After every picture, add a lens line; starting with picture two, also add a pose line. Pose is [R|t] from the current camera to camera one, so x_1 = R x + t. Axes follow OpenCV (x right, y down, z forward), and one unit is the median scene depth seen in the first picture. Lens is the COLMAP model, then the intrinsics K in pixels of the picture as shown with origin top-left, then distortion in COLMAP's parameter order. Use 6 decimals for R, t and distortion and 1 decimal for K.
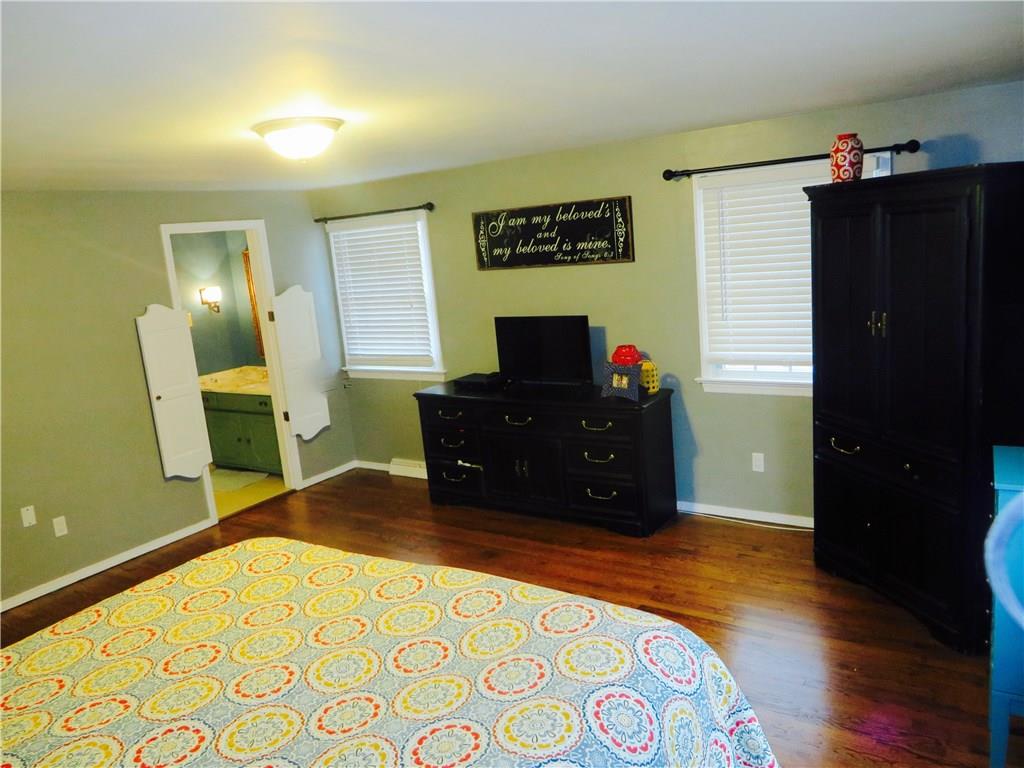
lens RADIAL K [[762.1, 0, 511.2], [0, 762.1, 379.9], [0, 0, 1]] dist [-0.014547, 0.007851]
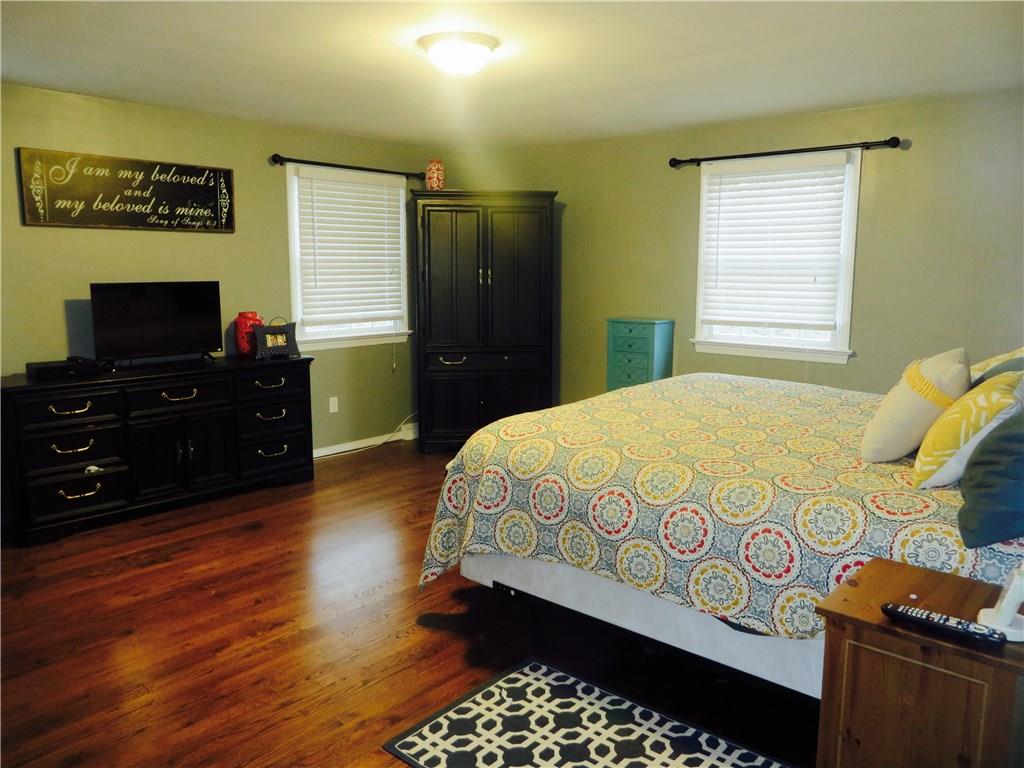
lens RADIAL K [[762.1, 0, 511.2], [0, 762.1, 385.6], [0, 0, 1]] dist [-0.014547, 0.007851]
pose [[0.136660, -0.062799, 0.988625, -0.810866], [0.174216, 0.983958, 0.038420, 0.075142], [-0.975178, 0.166984, 0.145408, 0.497708]]
